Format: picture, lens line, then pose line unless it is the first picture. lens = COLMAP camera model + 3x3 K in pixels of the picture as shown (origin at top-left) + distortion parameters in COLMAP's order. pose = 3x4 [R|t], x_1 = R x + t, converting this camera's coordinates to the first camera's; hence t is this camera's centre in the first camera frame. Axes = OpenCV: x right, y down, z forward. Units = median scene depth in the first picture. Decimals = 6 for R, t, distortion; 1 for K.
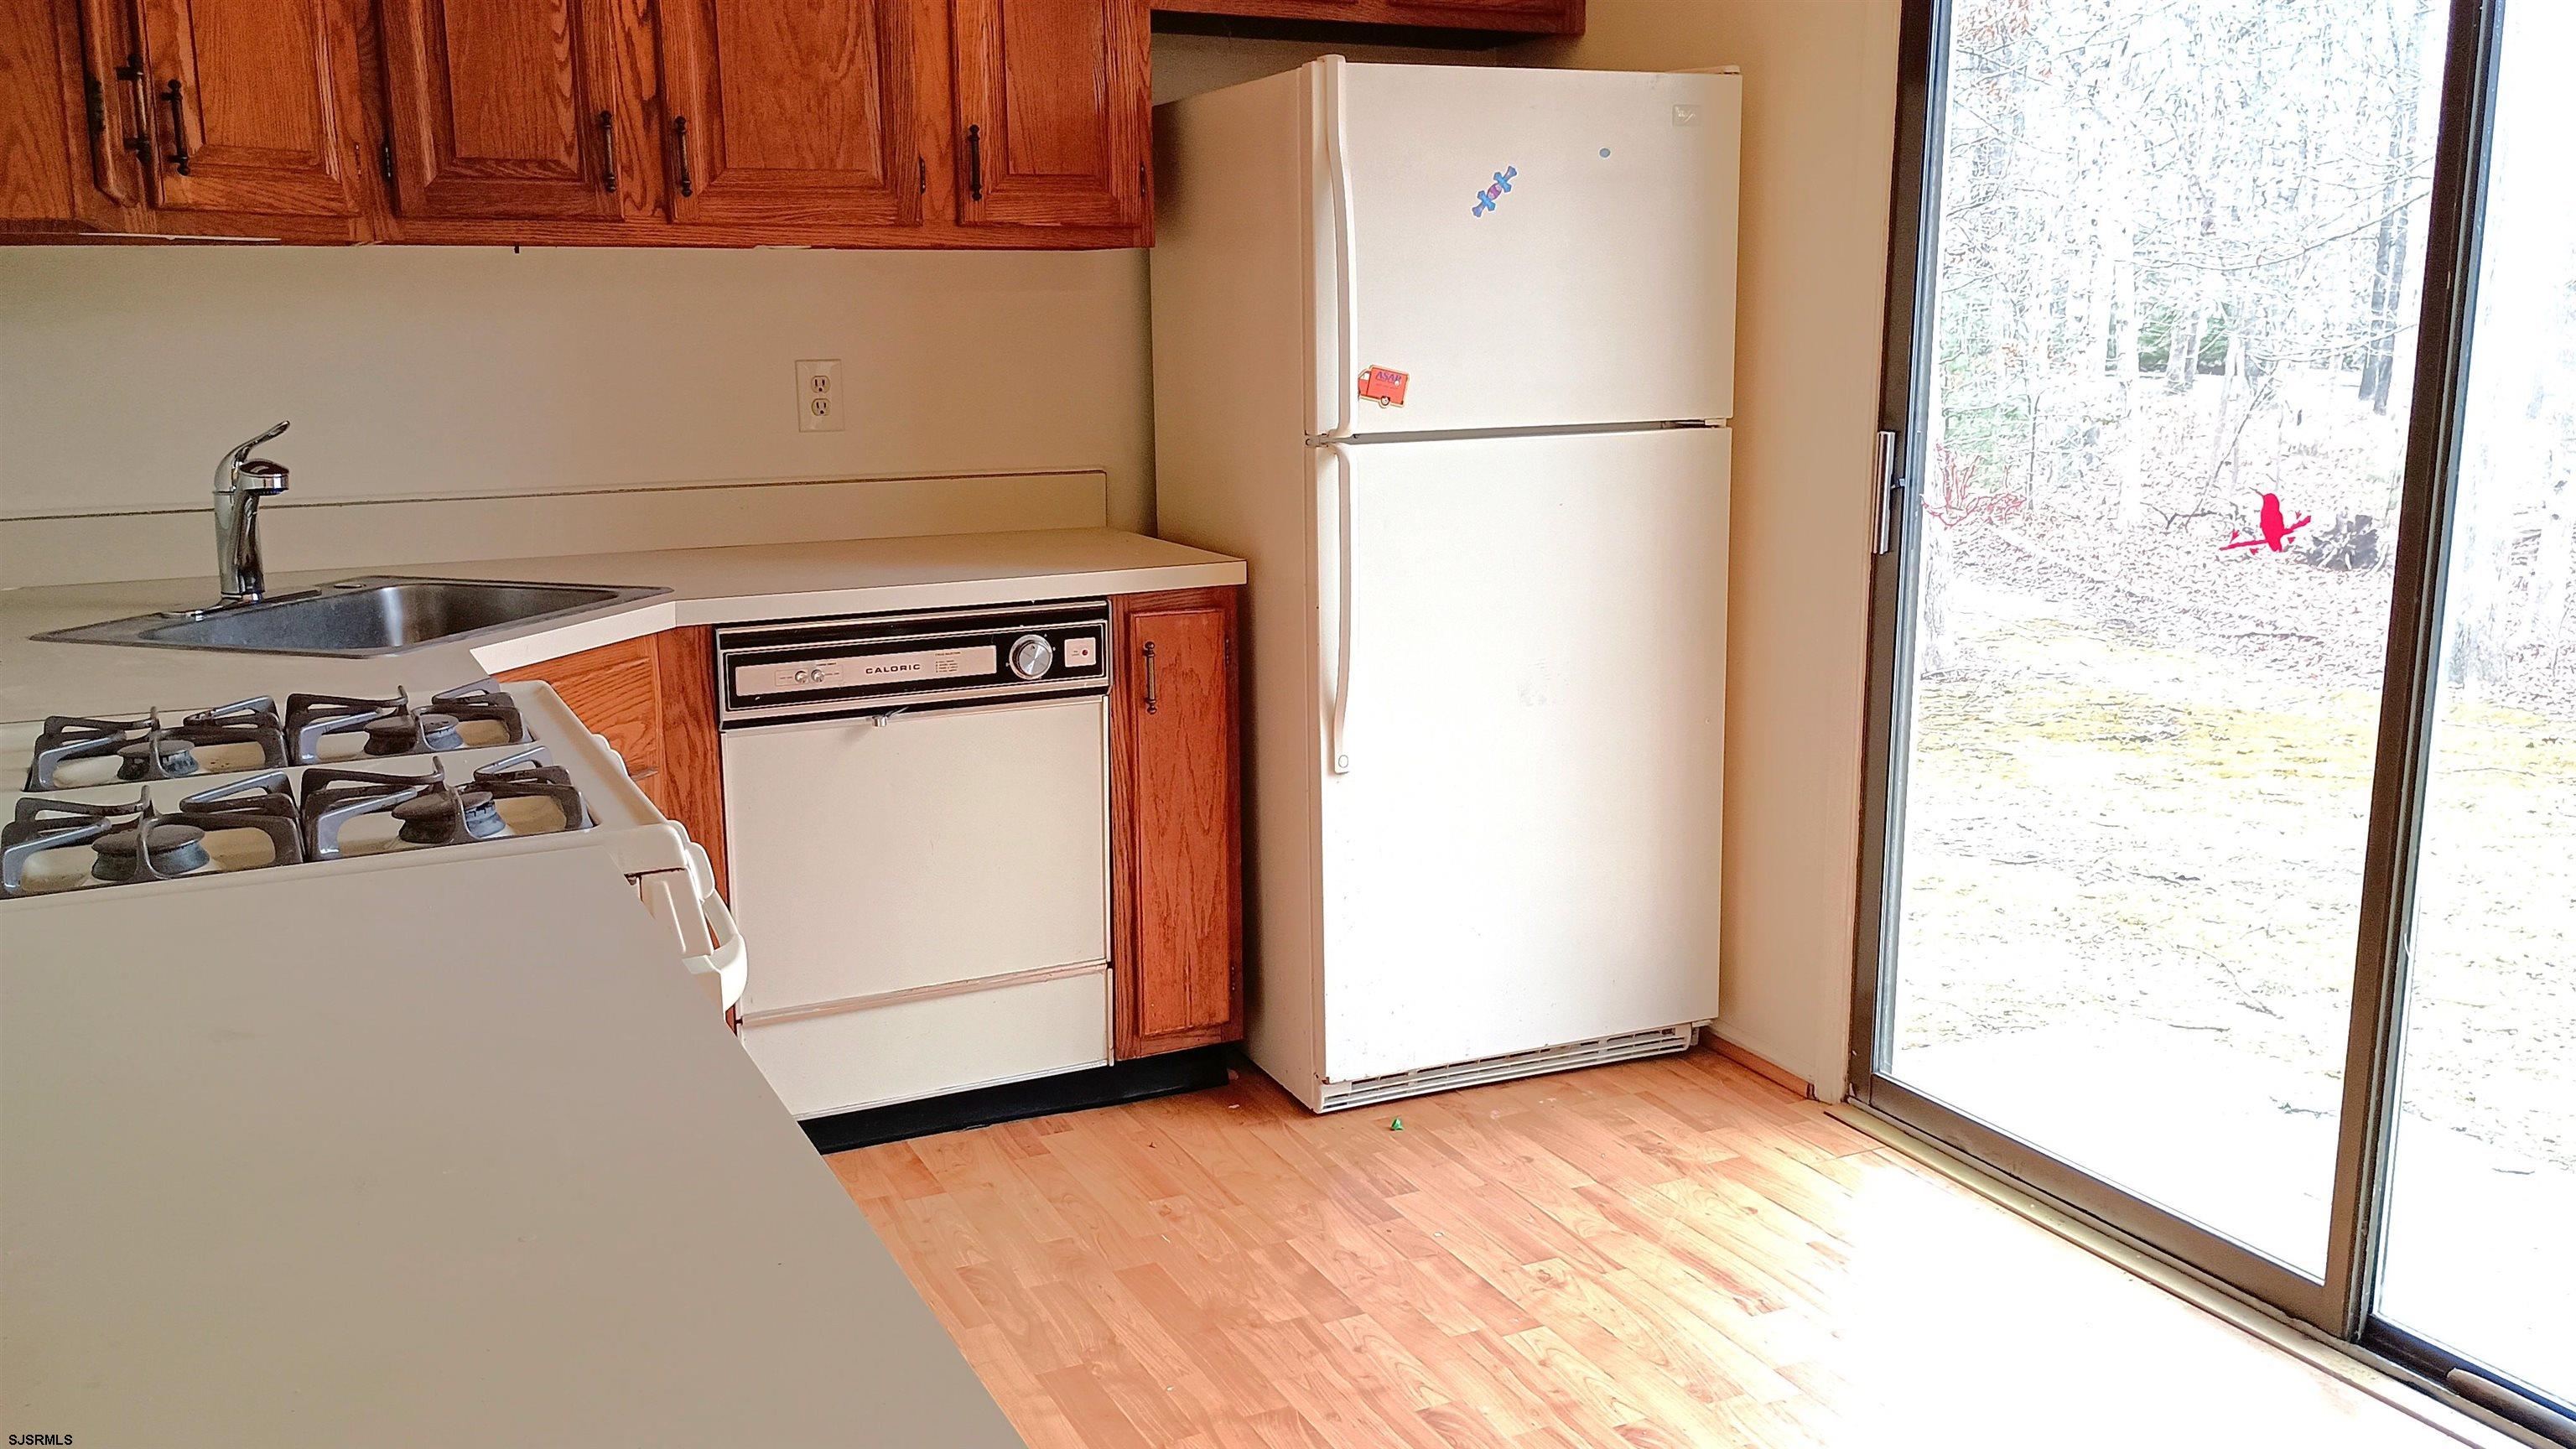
lens RADIAL K [[2148.6, 0, 1279.1], [0, 2148.6, 723.1], [0, 0, 1]] dist [0.030612, -0.031428]
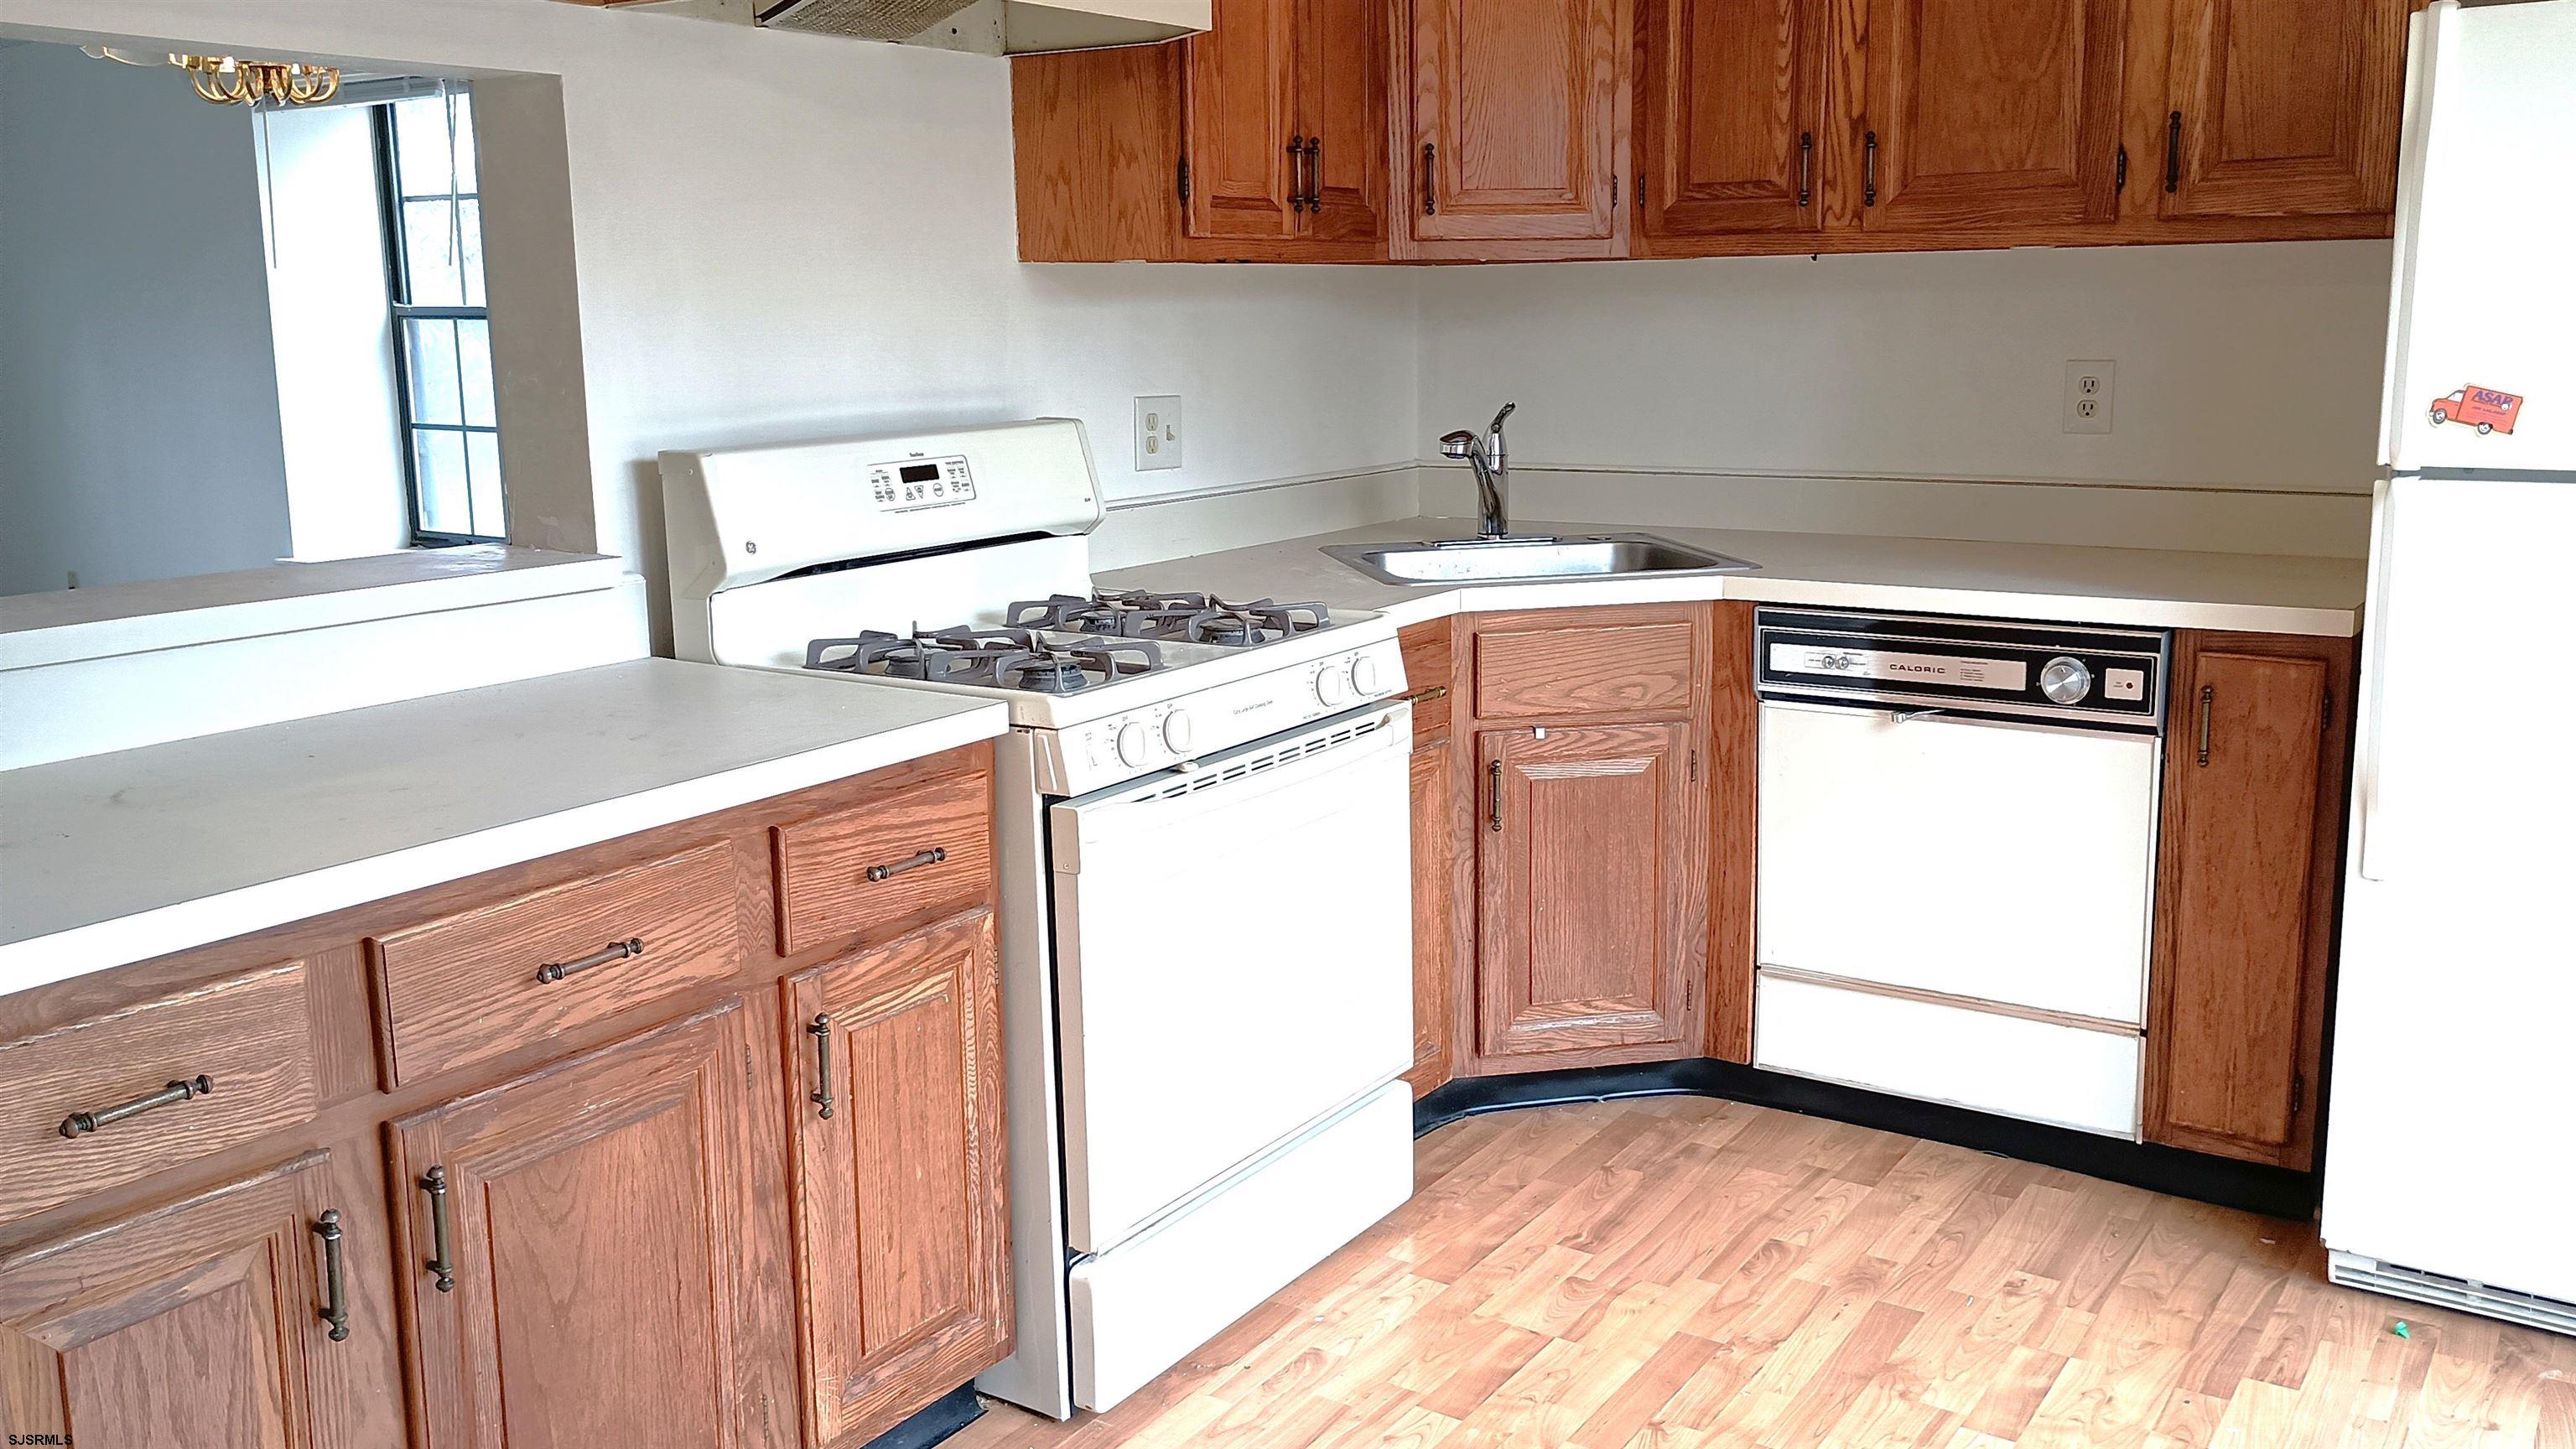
lens RADIAL K [[2148.6, 0, 1280.0], [0, 2148.6, 734.2], [0, 0, 1]] dist [0.030612, -0.031428]
pose [[0.493590, 0.170205, -0.852877, 0.528794], [-0.157734, 0.981918, 0.104671, -0.052505], [0.855271, 0.082863, 0.511513, 0.223180]]
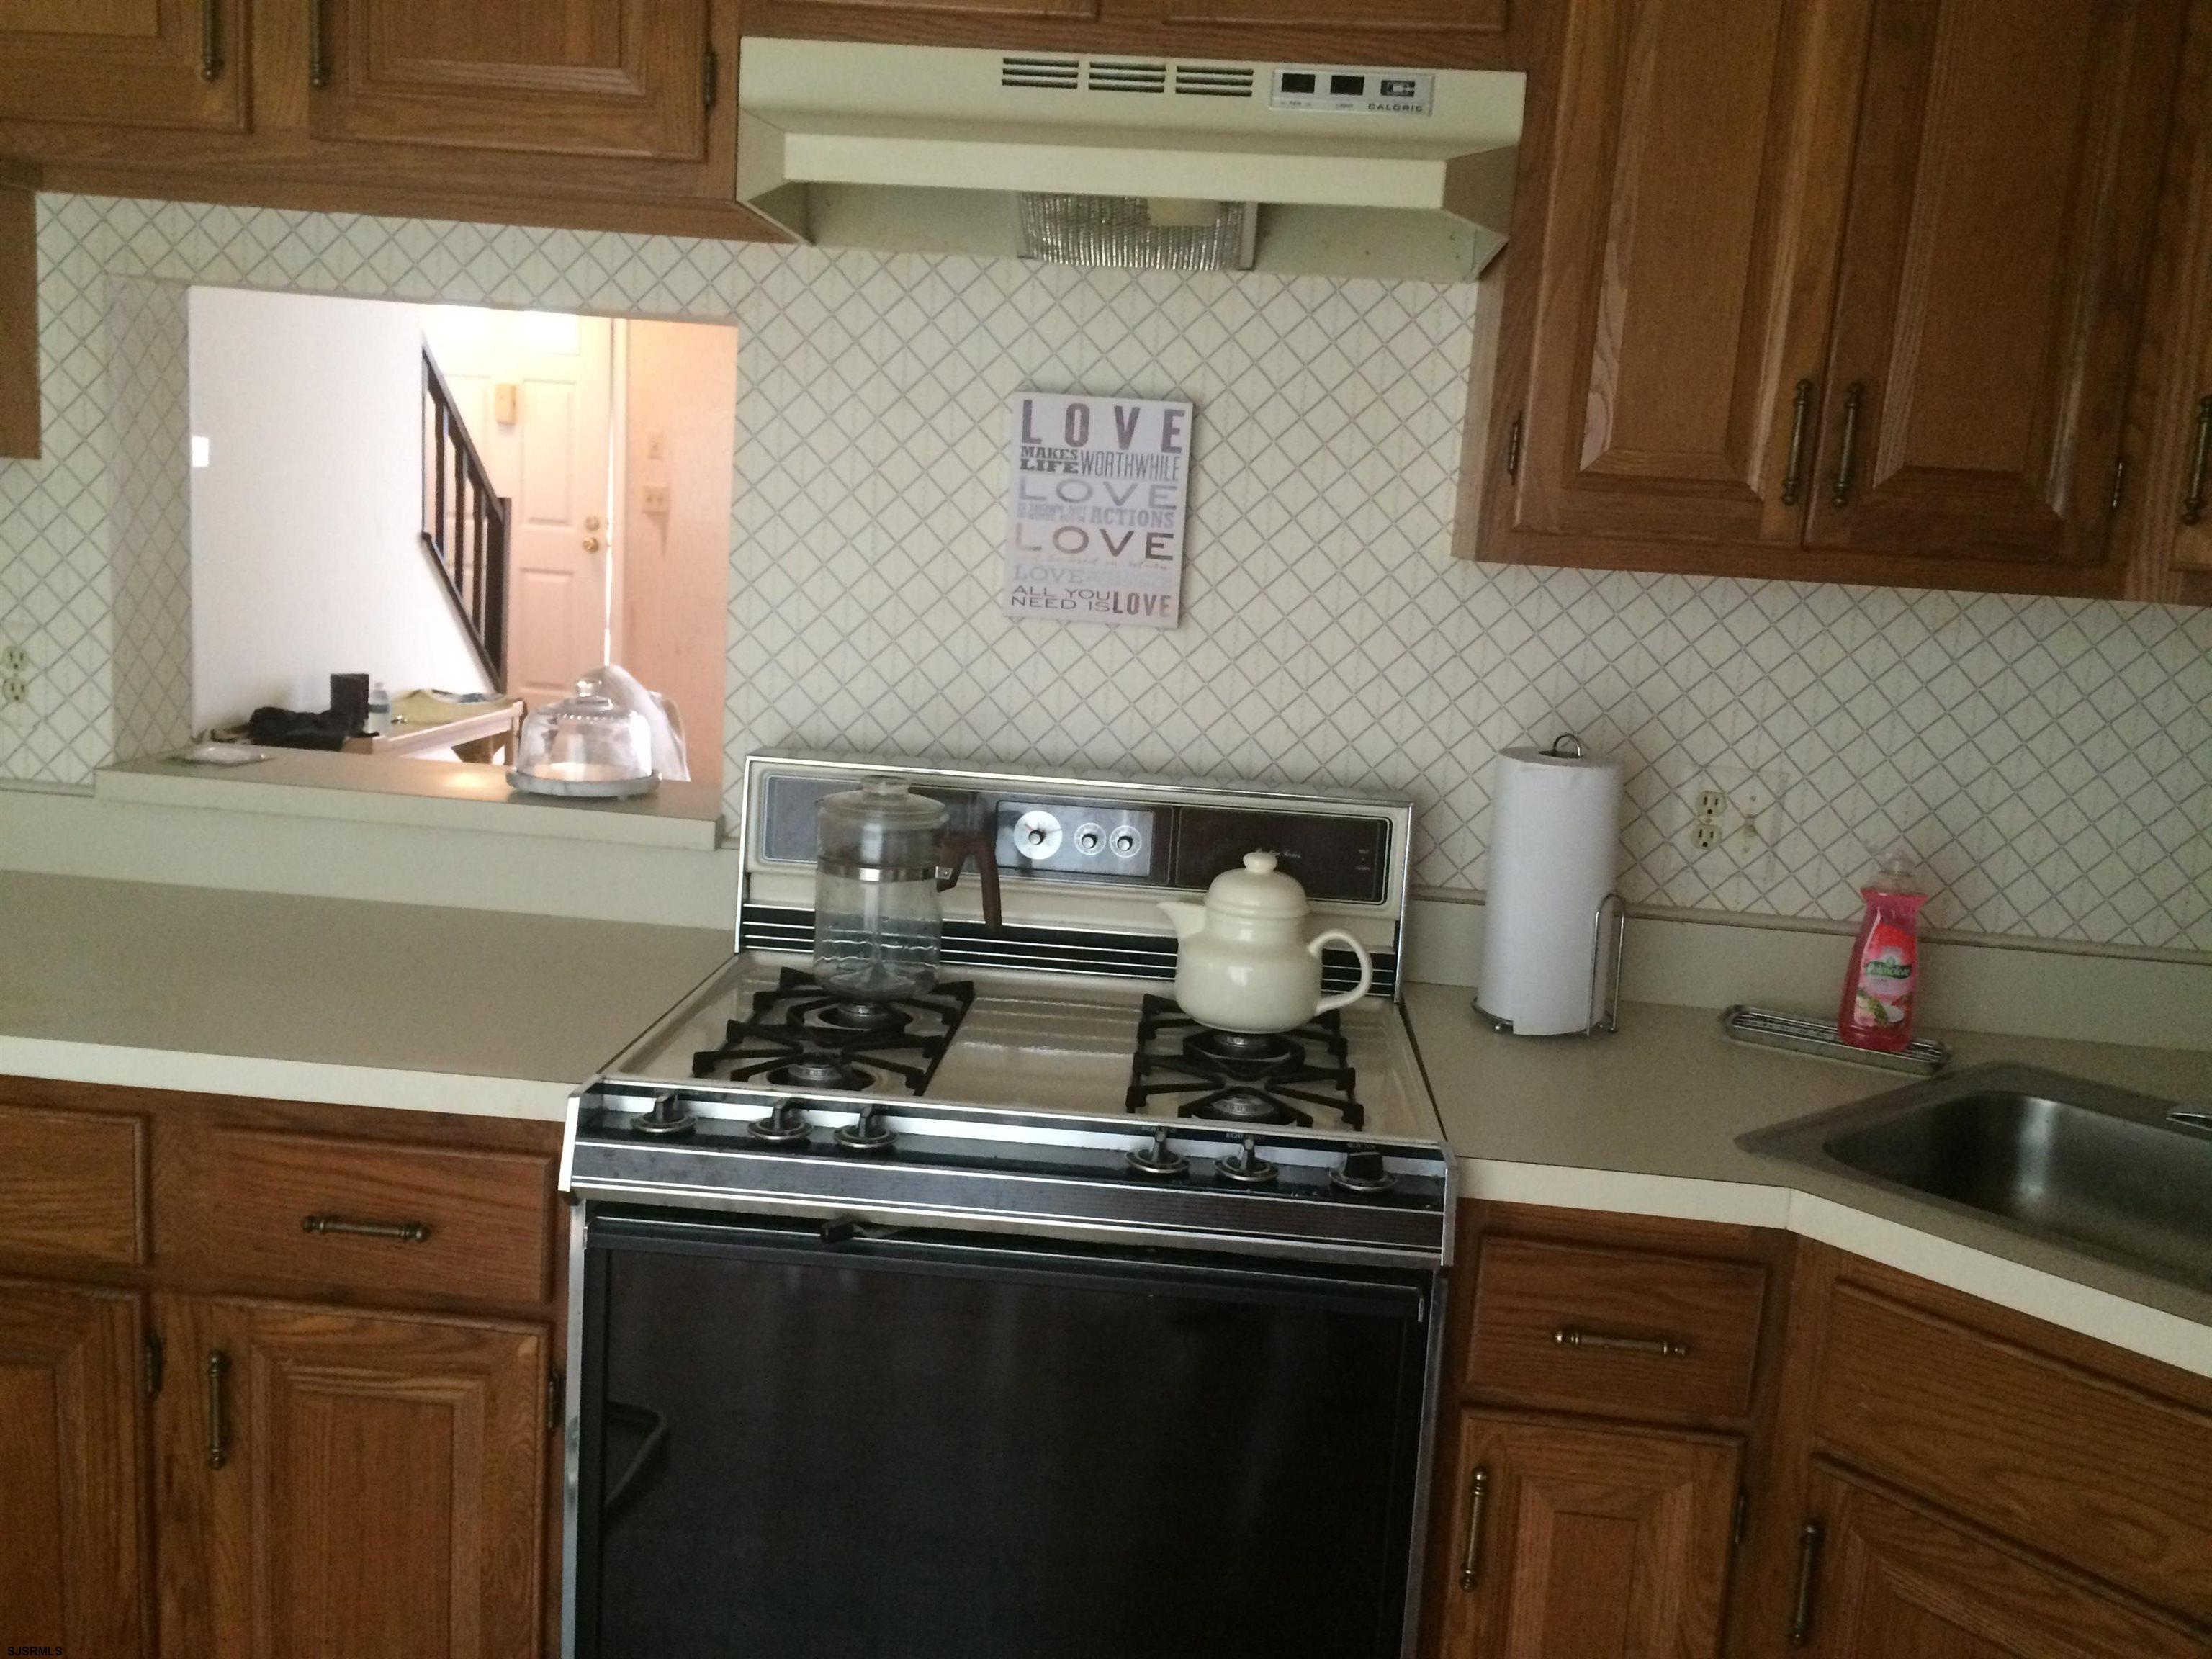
lens RADIAL K [[1870.1, 0, 1098.4], [0, 1870.1, 822.2], [0, 0, 1]] dist [0.060786, -0.075901]
pose [[-0.519731, 0.108705, -0.847386, 0.191683], [-0.228133, 0.938196, 0.260277, -0.200566], [0.823307, 0.328590, -0.462810, 0.850698]]
